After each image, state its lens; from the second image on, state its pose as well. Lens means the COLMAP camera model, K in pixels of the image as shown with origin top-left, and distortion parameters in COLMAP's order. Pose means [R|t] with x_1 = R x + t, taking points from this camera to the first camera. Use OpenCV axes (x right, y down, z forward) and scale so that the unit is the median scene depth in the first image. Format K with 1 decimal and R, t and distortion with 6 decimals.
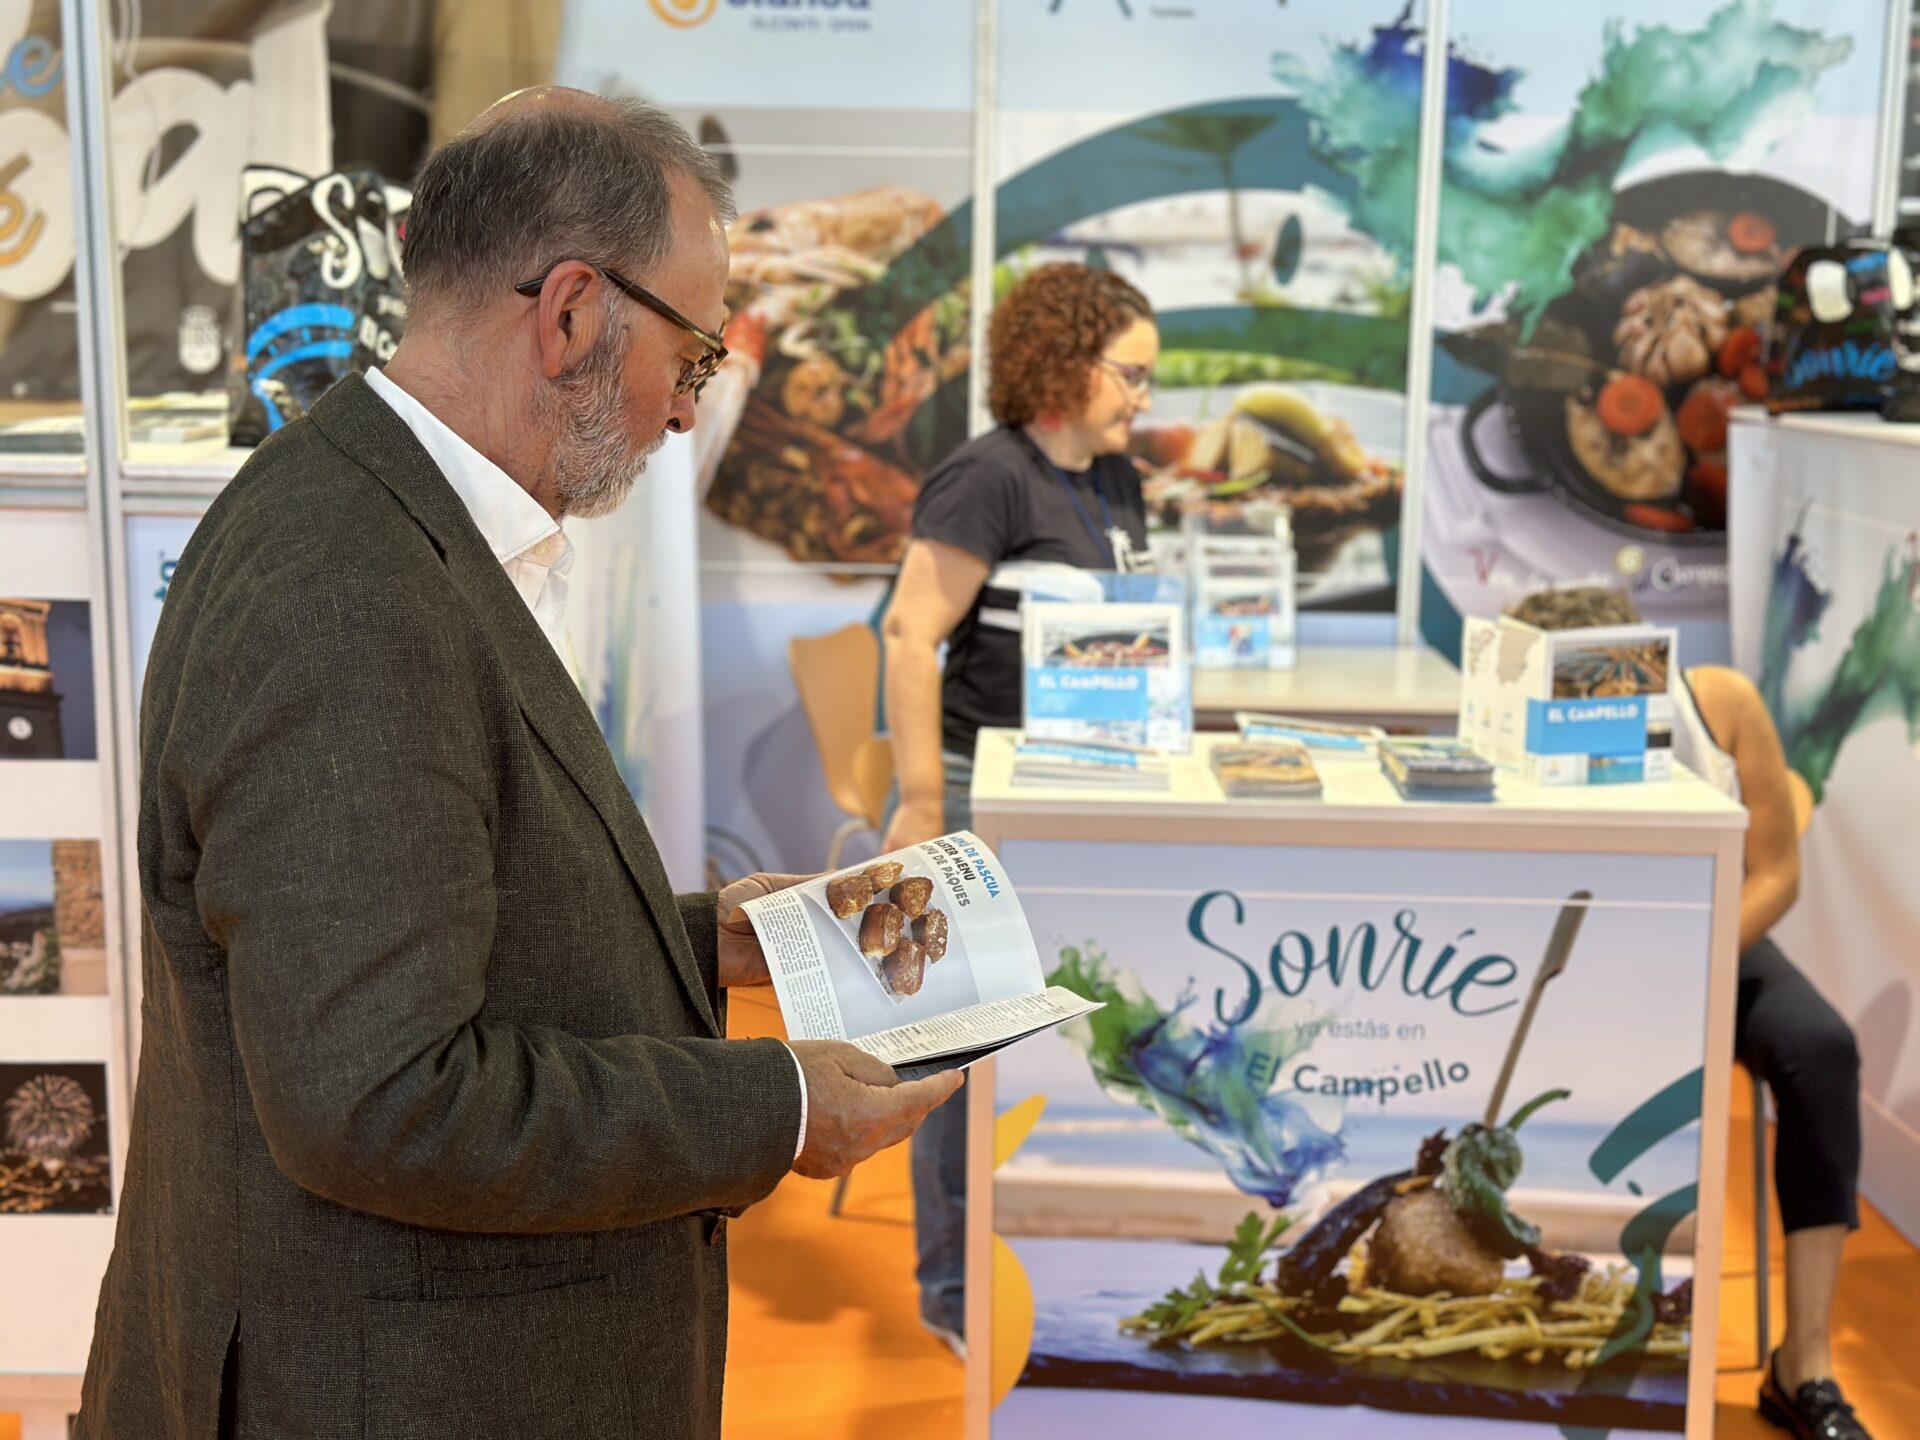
lens RADIAL K [[2620.9, 0, 973.1], [0, 2620.9, 718.0], [0, 0, 1]] dist [0.155948, 0.000000]
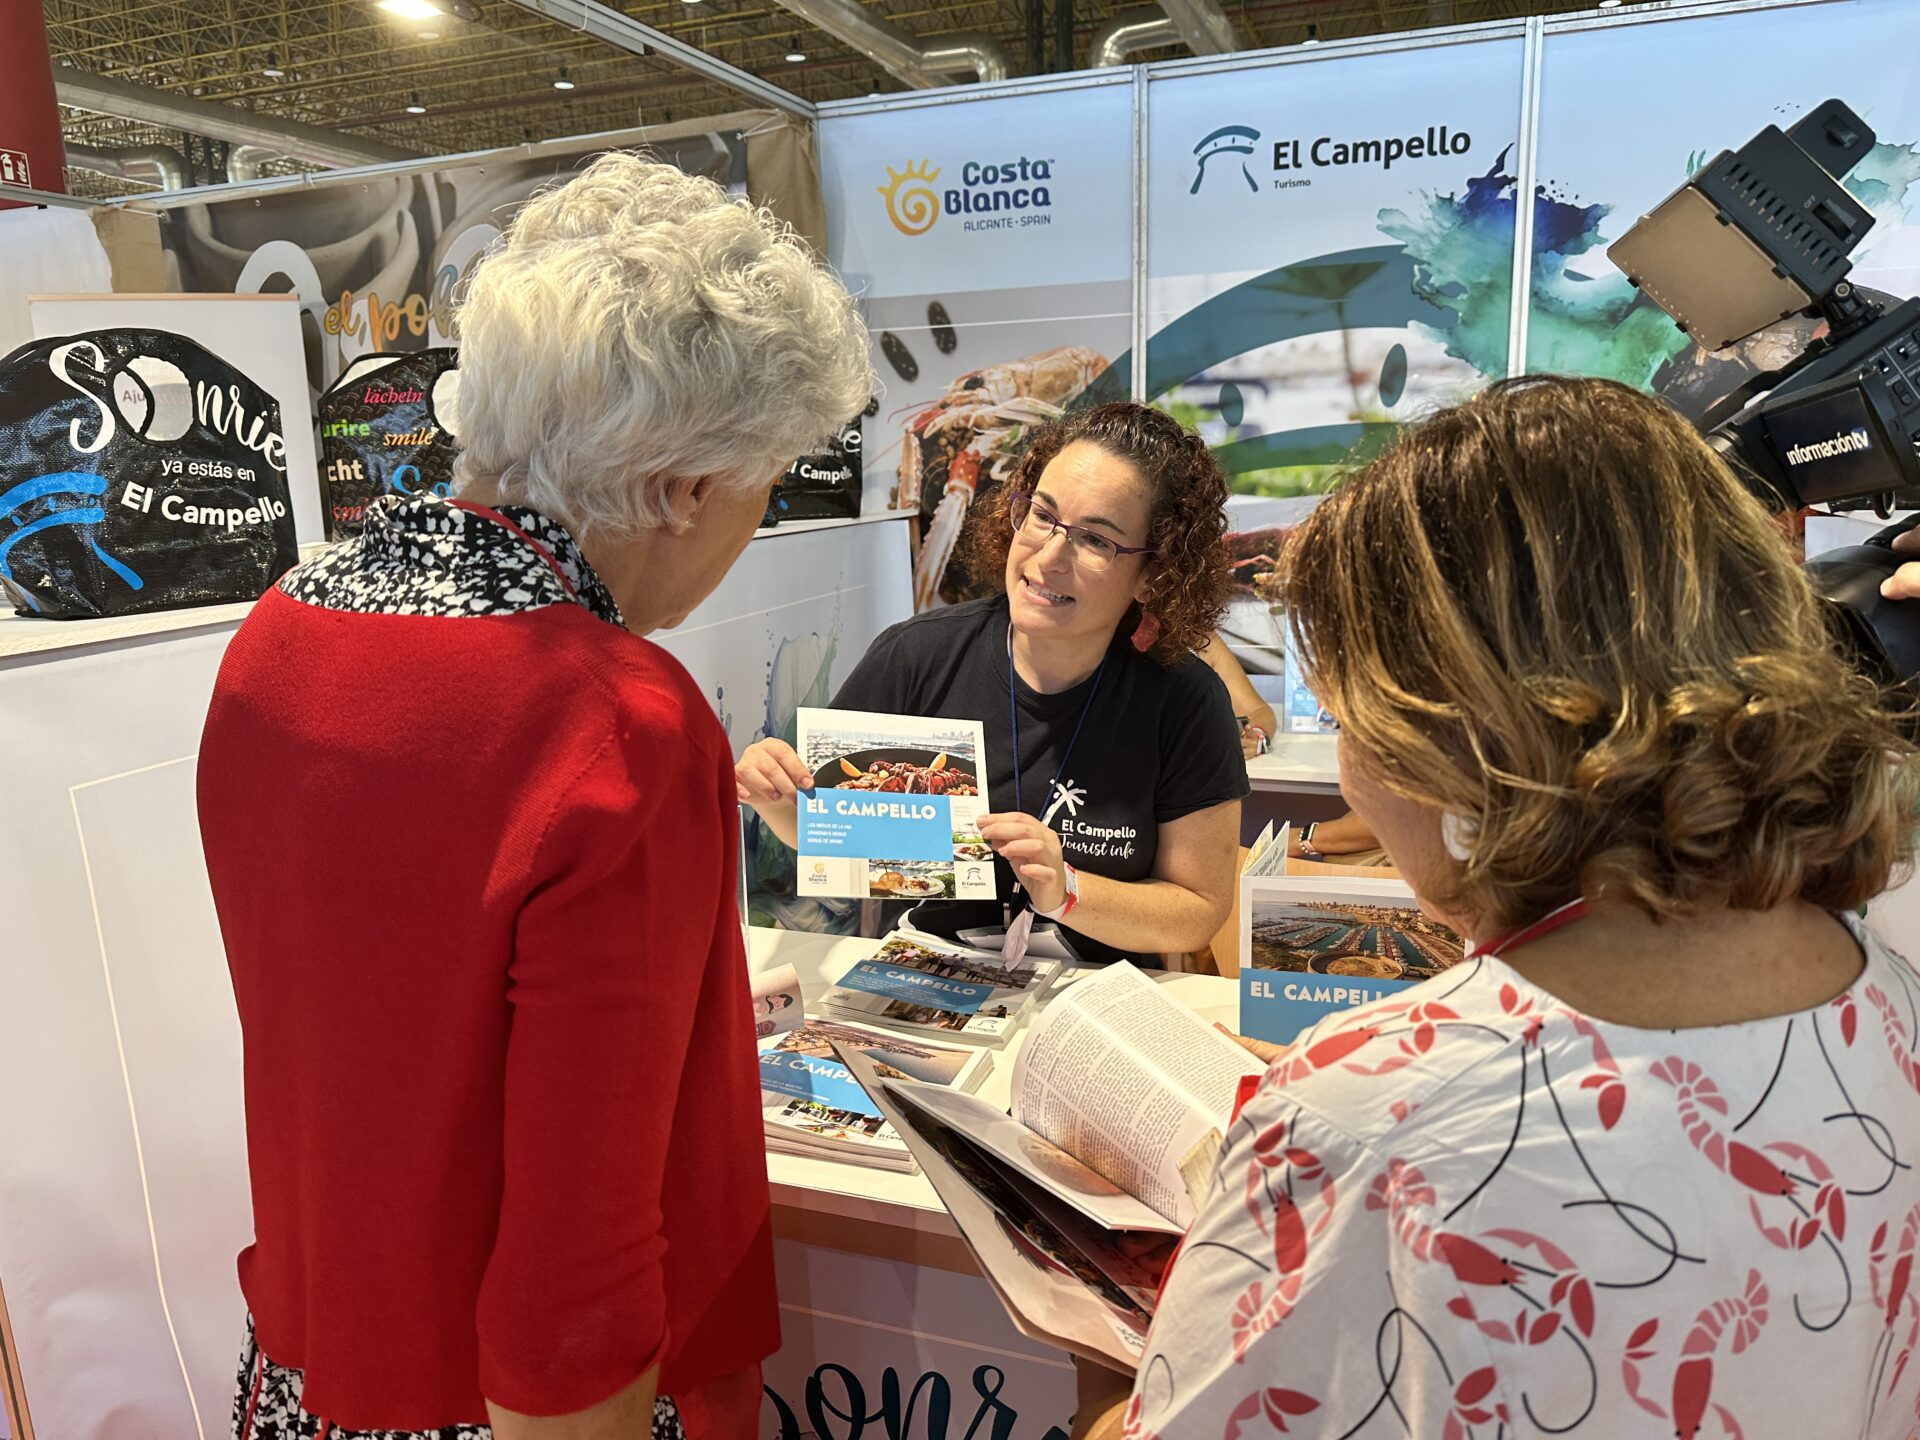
lens RADIAL K [[1362.3, 0, 976.6], [0, 1362.3, 740.4], [0, 0, 1]] dist [0.058257, -0.065121]
pose [[0.953754, 0.019970, -0.299925, 0.129924], [-0.002366, 0.998258, 0.058946, -0.049608], [0.300580, -0.055511, 0.952140, 0.345451]]
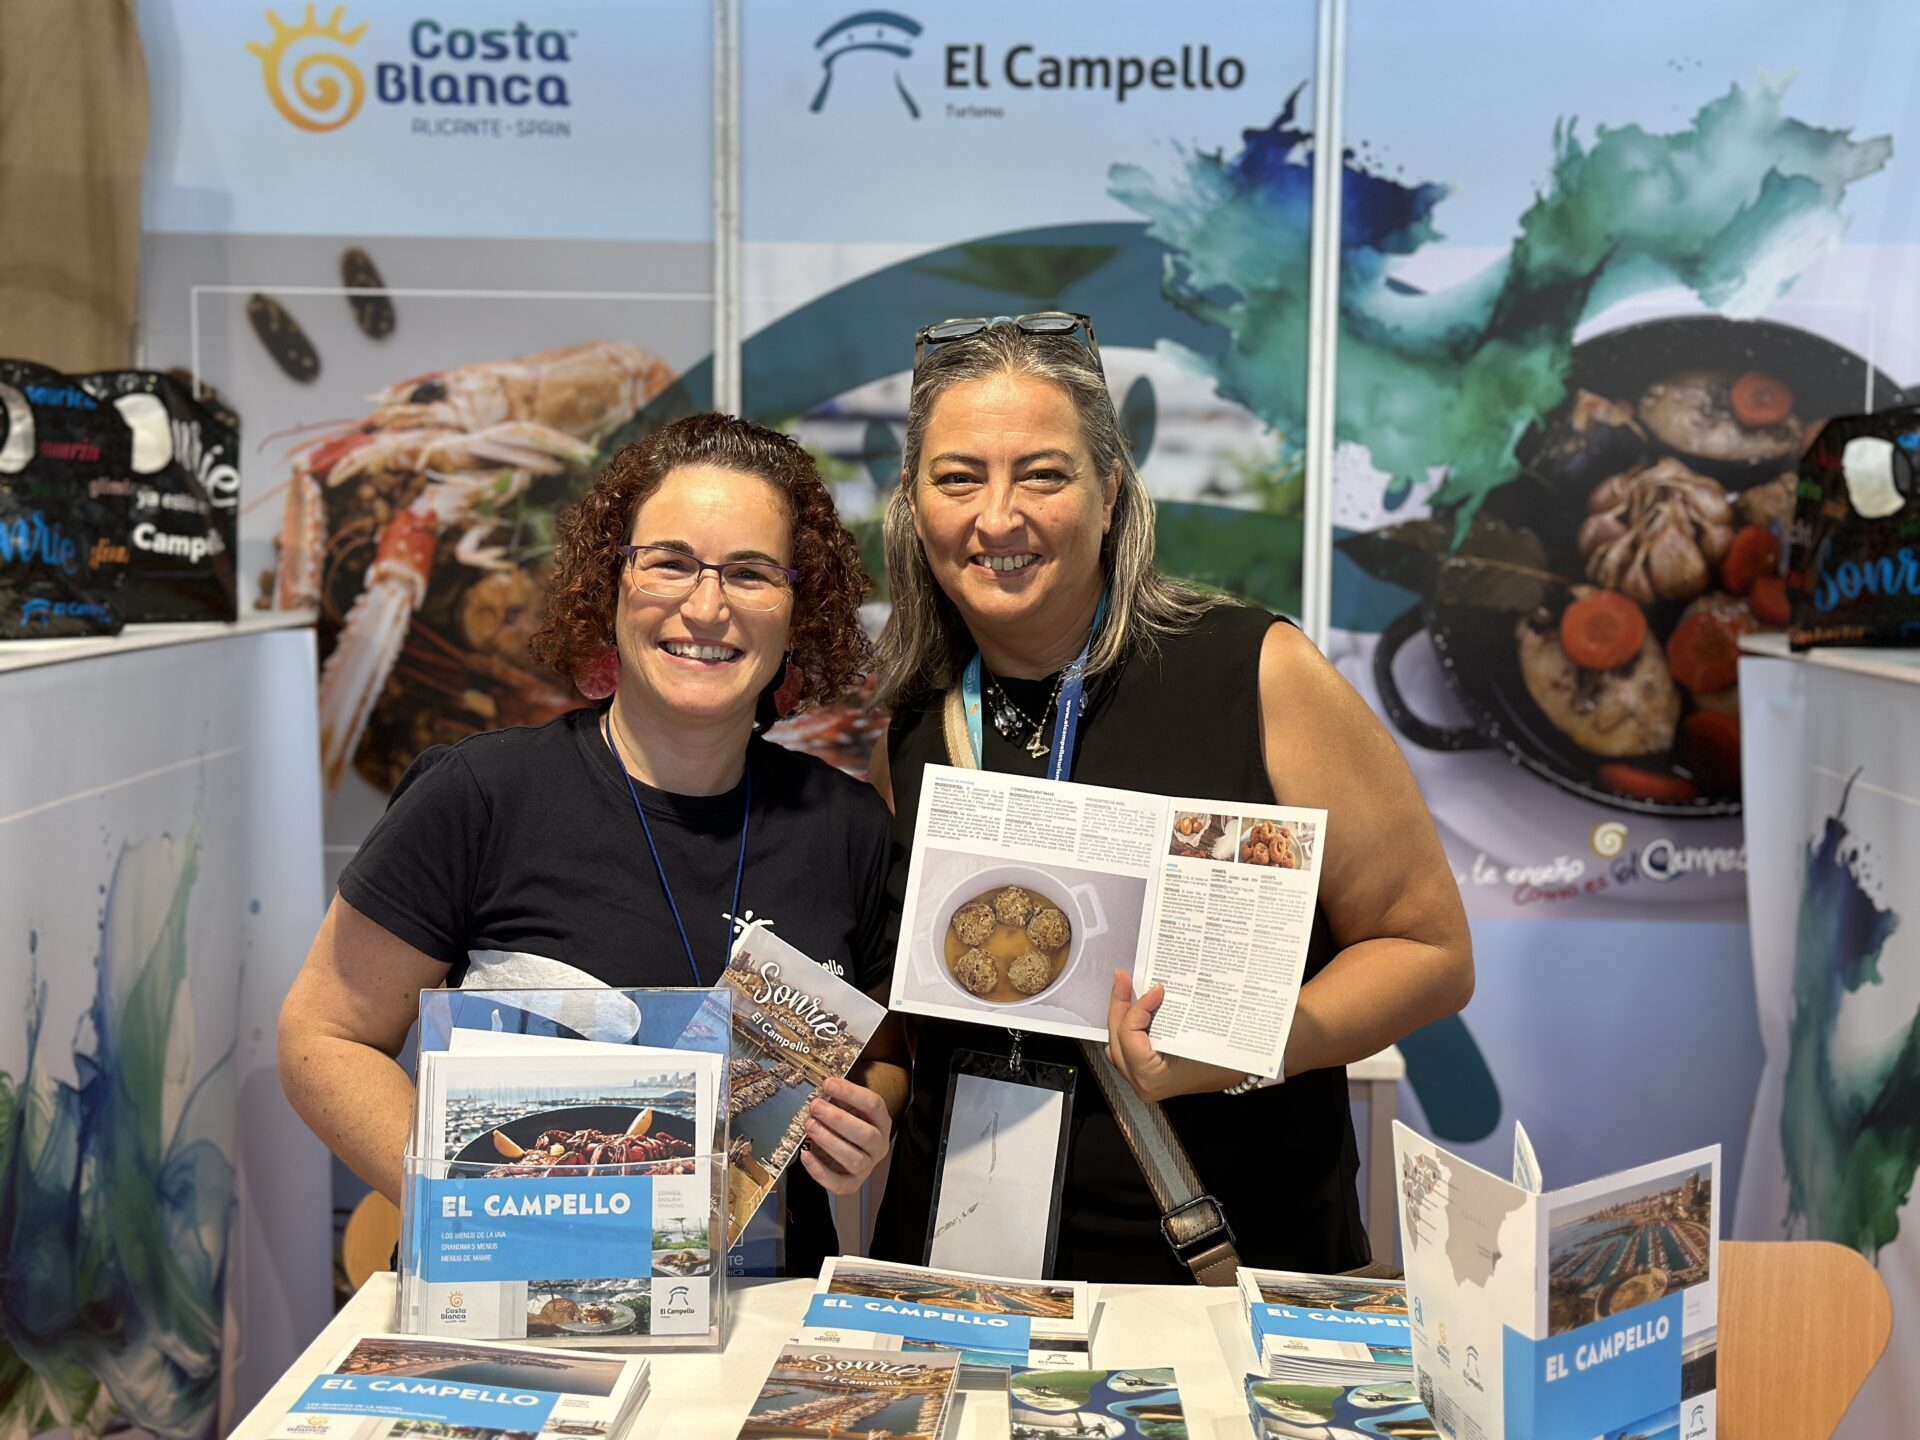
lens RADIAL K [[2620.9, 0, 959.8], [0, 2620.9, 719.2], [0, 0, 1]] dist [0.155948, 0.000000]
pose [[0.999898, -0.004306, -0.013630, 0.079813], [0.003335, 0.997509, -0.070462, -0.042784], [0.013899, 0.070410, 0.997421, 0.268742]]
